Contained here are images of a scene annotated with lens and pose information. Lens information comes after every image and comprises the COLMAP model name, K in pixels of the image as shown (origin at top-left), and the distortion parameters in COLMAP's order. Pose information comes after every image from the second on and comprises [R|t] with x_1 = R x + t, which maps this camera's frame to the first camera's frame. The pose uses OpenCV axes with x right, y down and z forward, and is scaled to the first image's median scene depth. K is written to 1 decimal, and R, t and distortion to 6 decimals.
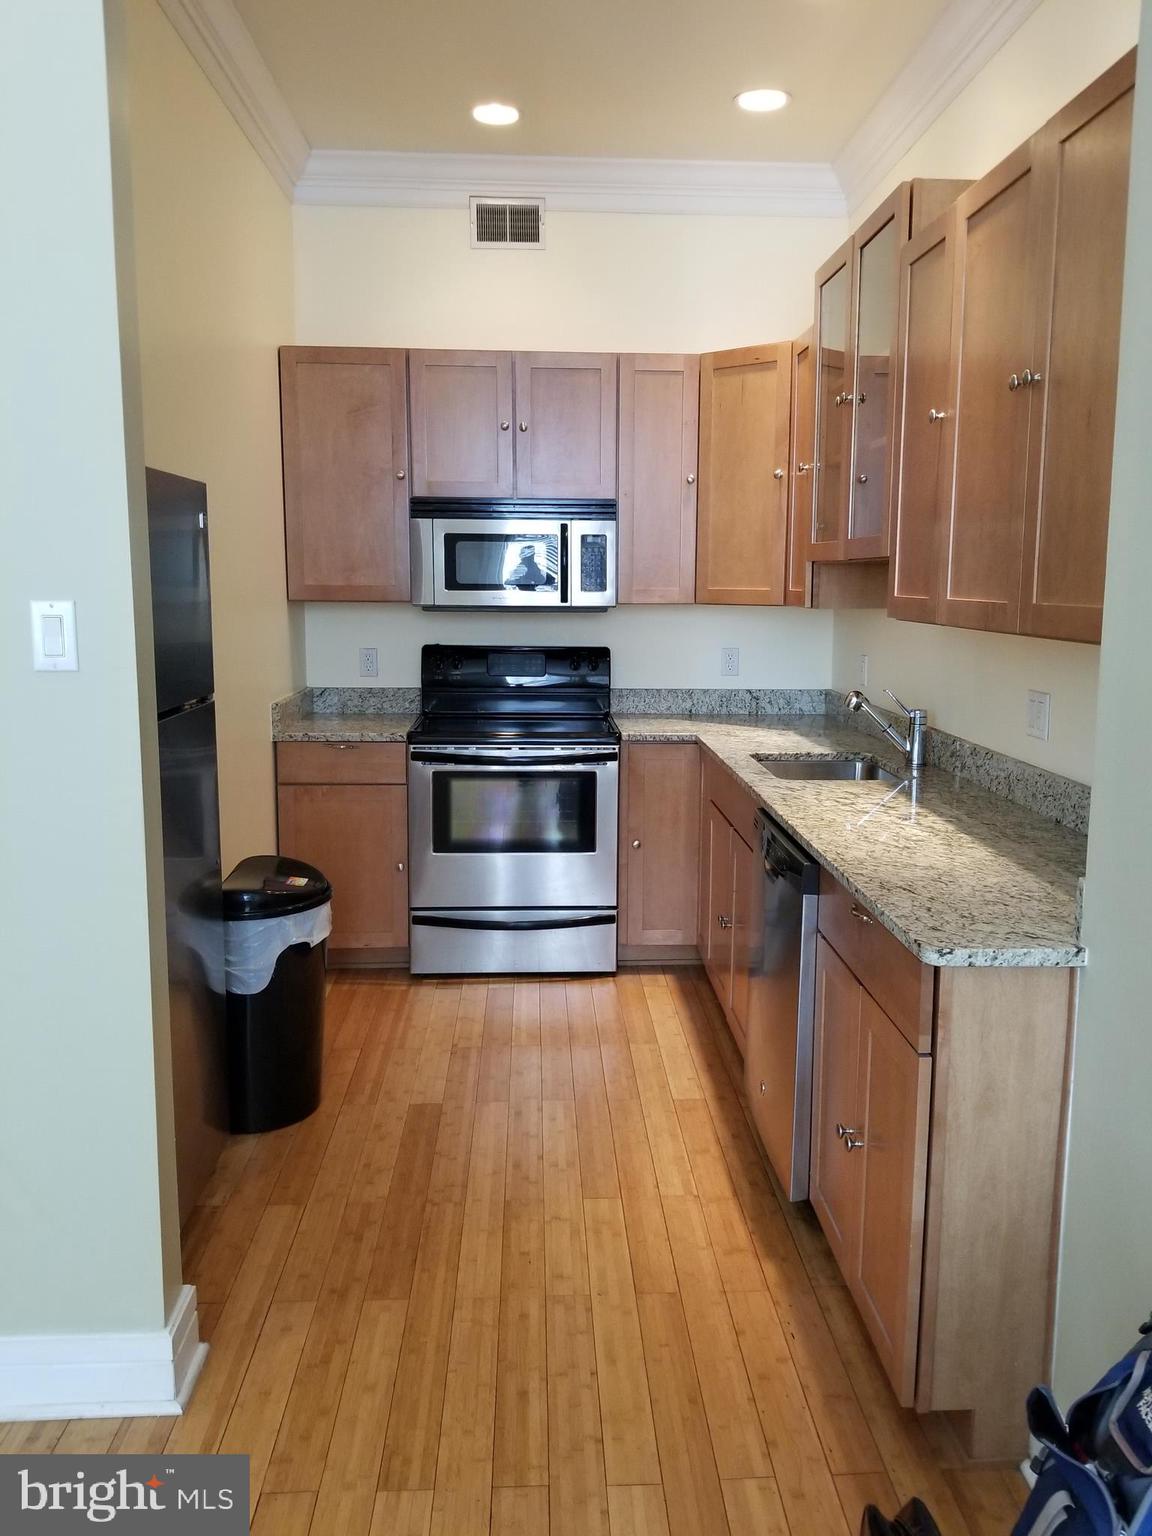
lens RADIAL K [[1193.1, 0, 578.3], [0, 1193.1, 750.5], [0, 0, 1]] dist [0.121368, -0.252381]
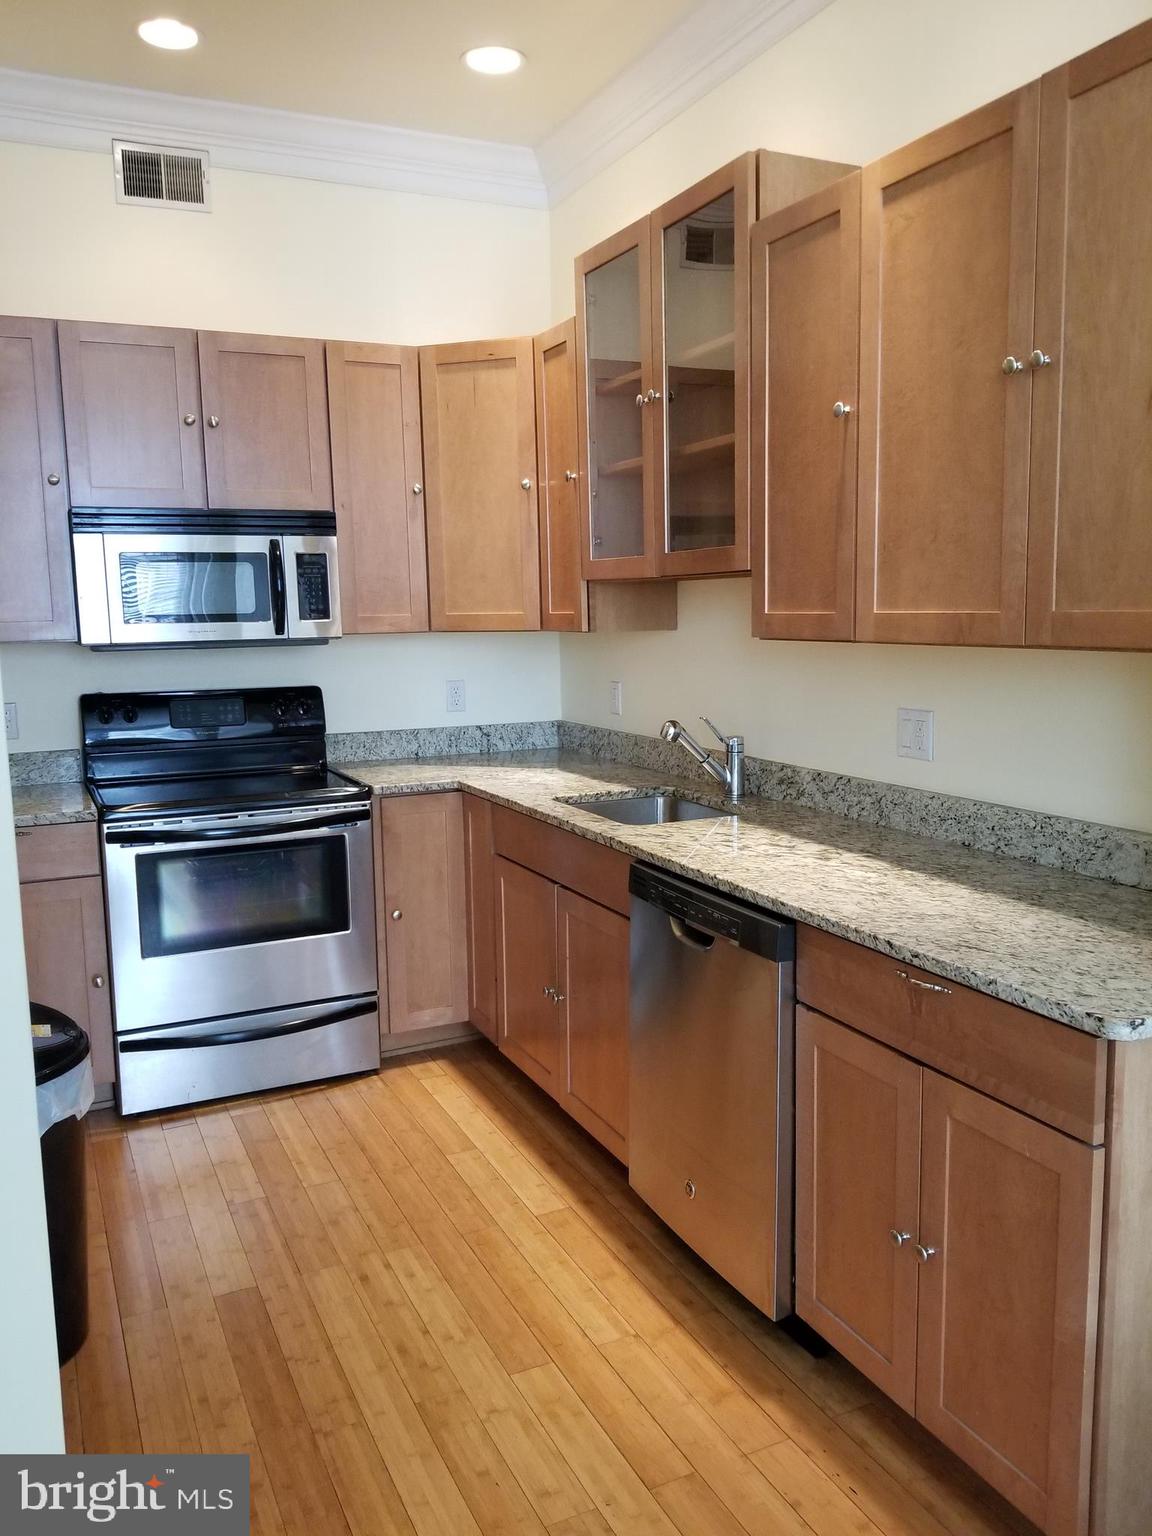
lens RADIAL K [[1211.2, 0, 576.0], [0, 1211.2, 768.0], [0, 0, 1]] dist [0.069554, -0.123735]
pose [[0.922380, -0.075768, 0.378779, -0.156944], [0.080246, 0.996767, 0.003975, -0.019494], [-0.377856, 0.026729, 0.925479, 0.152011]]
